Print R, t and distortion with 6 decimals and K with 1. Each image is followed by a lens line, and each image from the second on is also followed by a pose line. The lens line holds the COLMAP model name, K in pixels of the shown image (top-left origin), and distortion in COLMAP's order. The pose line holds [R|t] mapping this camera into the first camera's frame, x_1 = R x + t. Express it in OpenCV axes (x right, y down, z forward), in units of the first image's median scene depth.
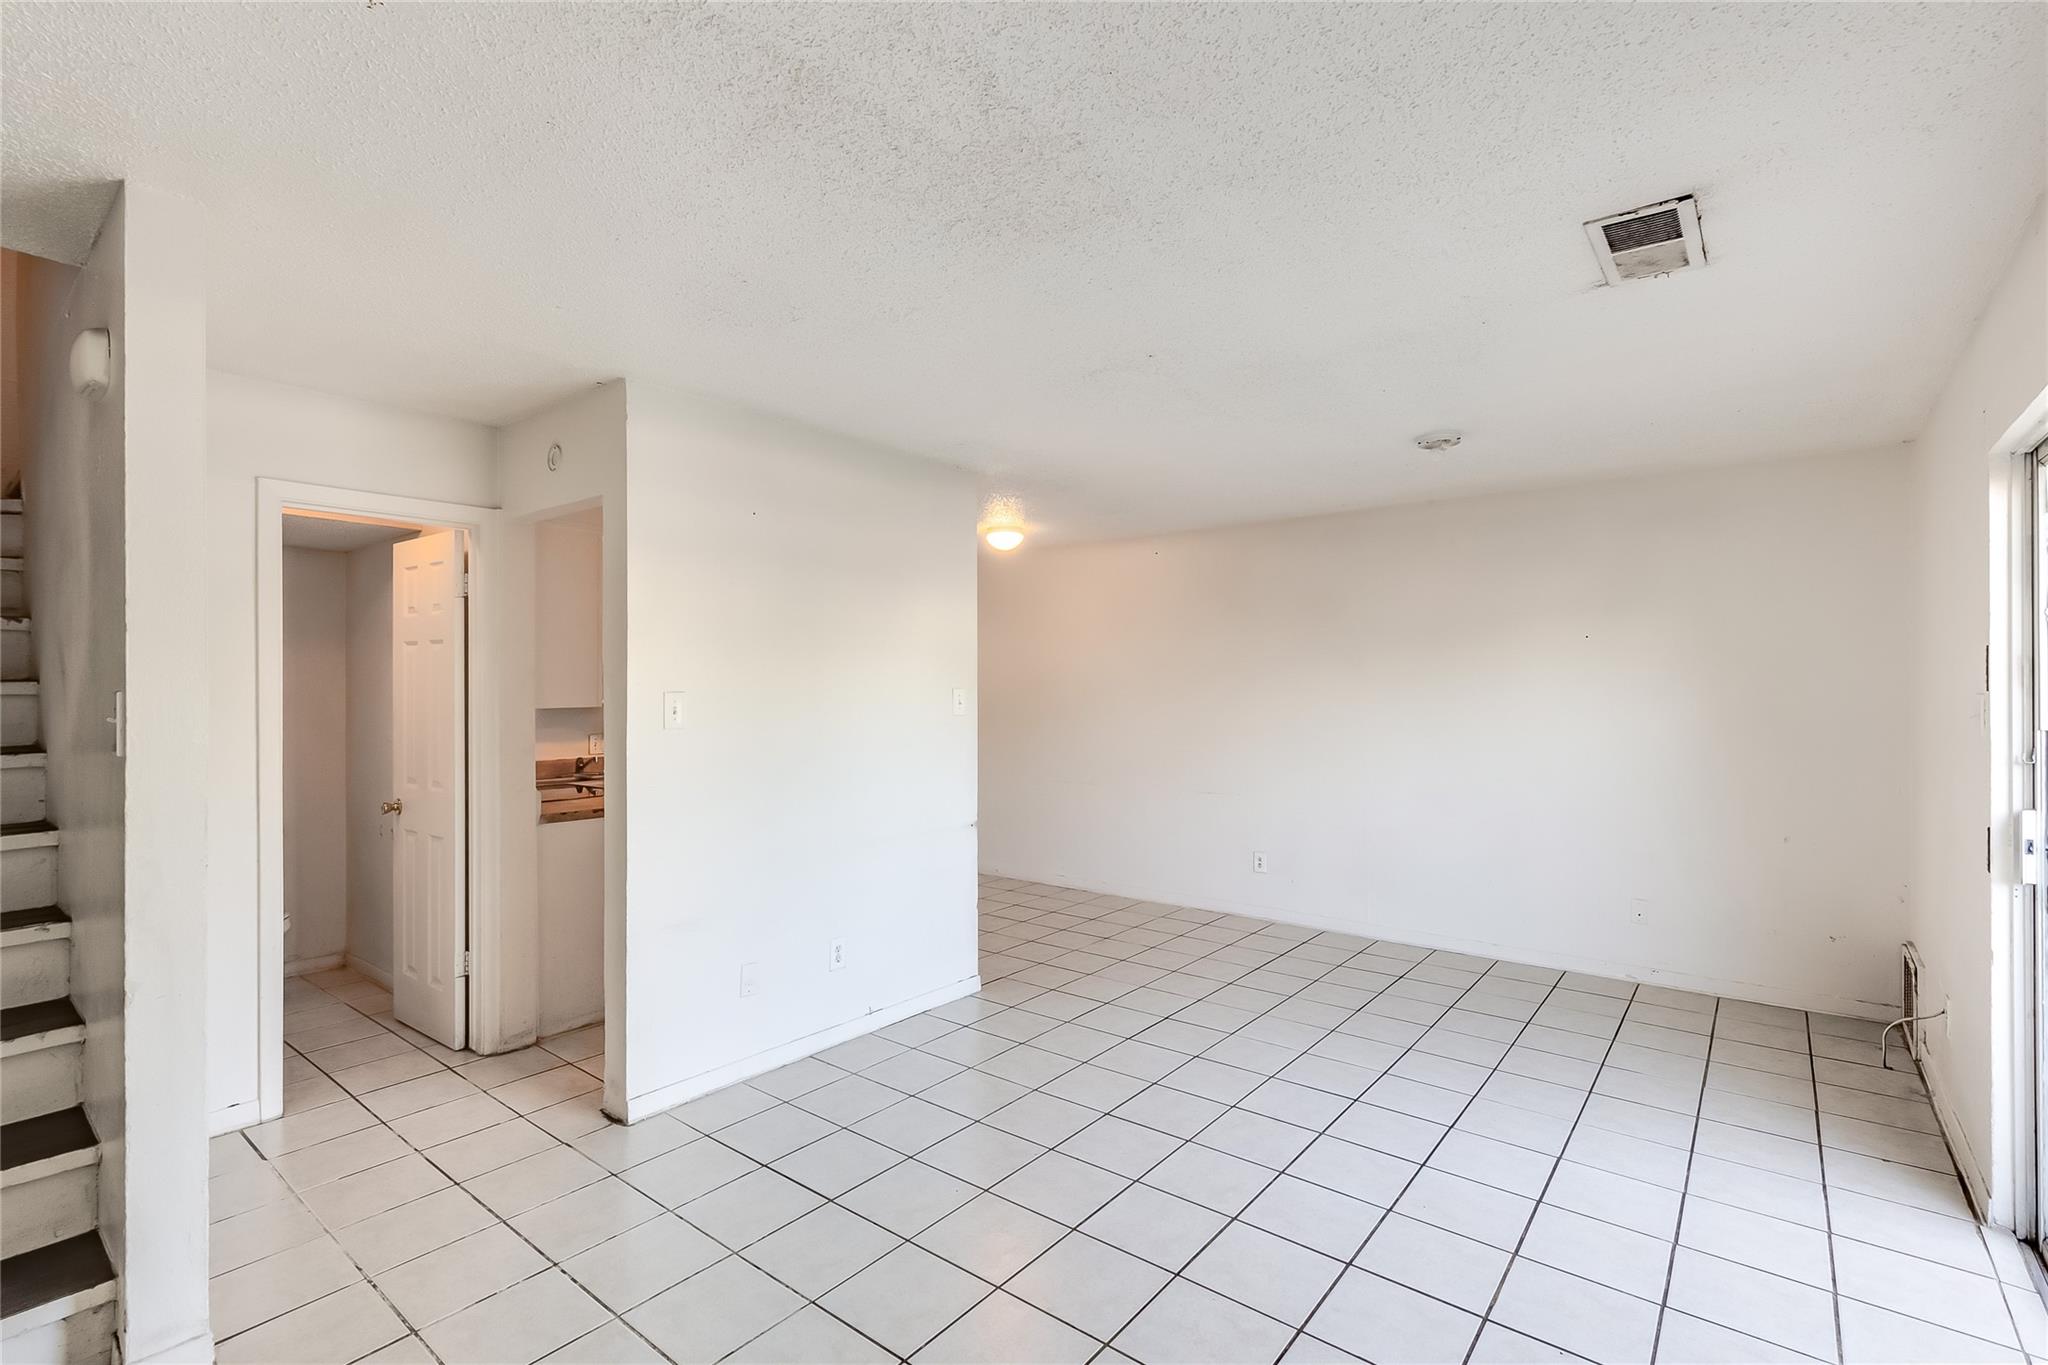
lens RADIAL K [[924.7, 0, 1030.1], [0, 924.7, 677.2], [0, 0, 1]] dist [0.003753, -0.001028]
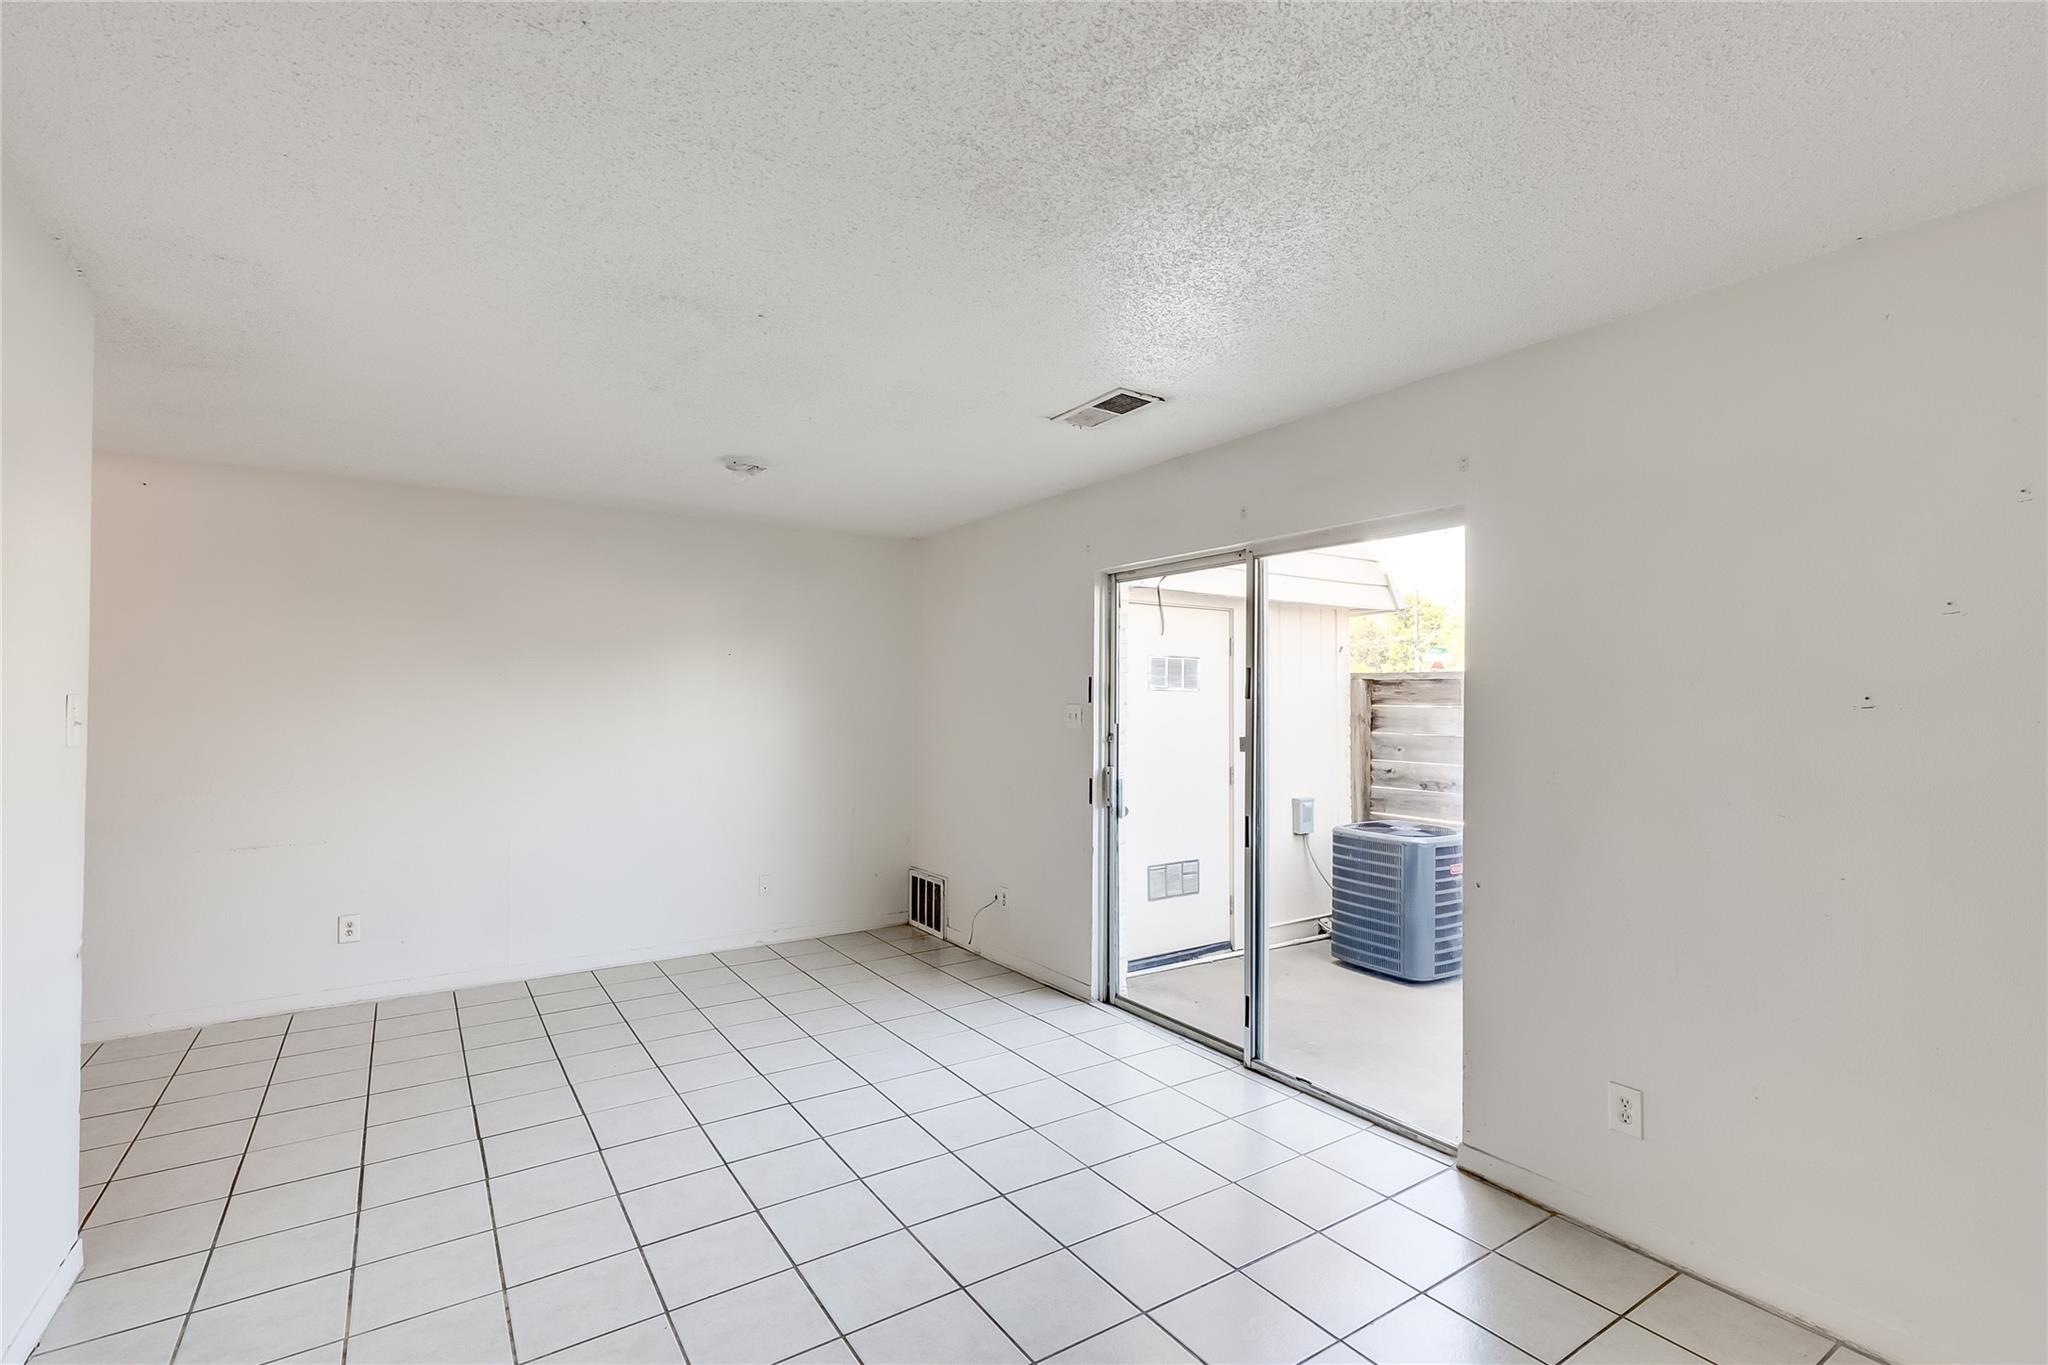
lens RADIAL K [[924.7, 0, 1018.4], [0, 924.7, 687.1], [0, 0, 1]] dist [0.003753, -0.001028]
pose [[0.316031, 0.015034, 0.948630, -0.428069], [-0.014121, 0.999838, -0.011141, 0.004337], [-0.948644, -0.009875, 0.316193, 0.346682]]
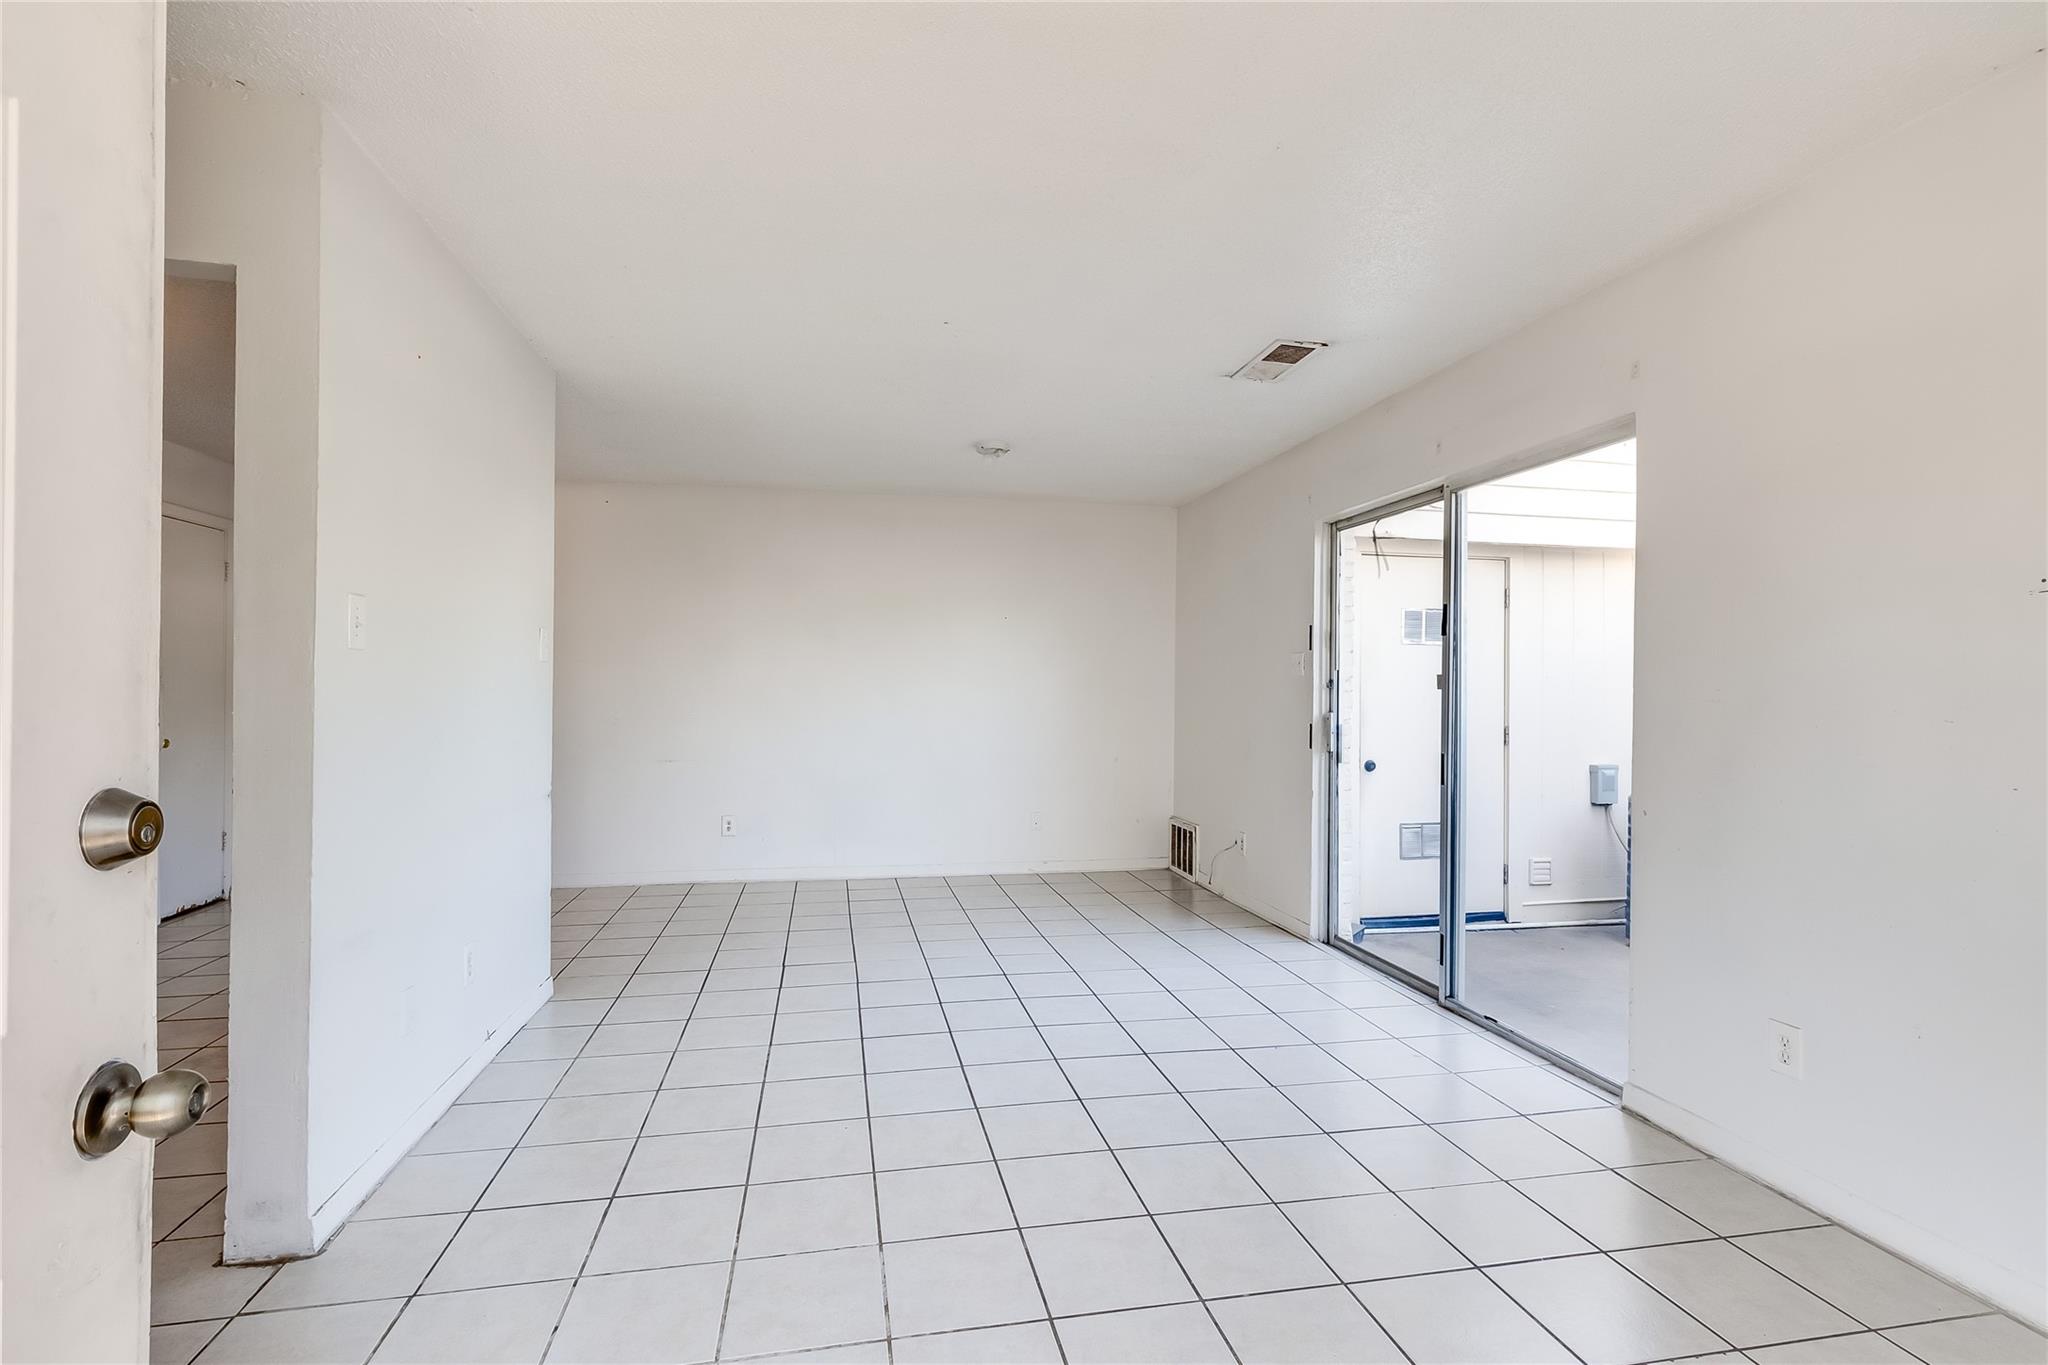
lens RADIAL K [[924.7, 0, 1005.6], [0, 924.7, 684.2], [0, 0, 1]] dist [0.003753, -0.001028]
pose [[0.654859, 0.009028, 0.755697, -0.455001], [-0.017124, 0.999849, 0.002895, 0.053179], [-0.755557, -0.014836, 0.654915, 0.157007]]
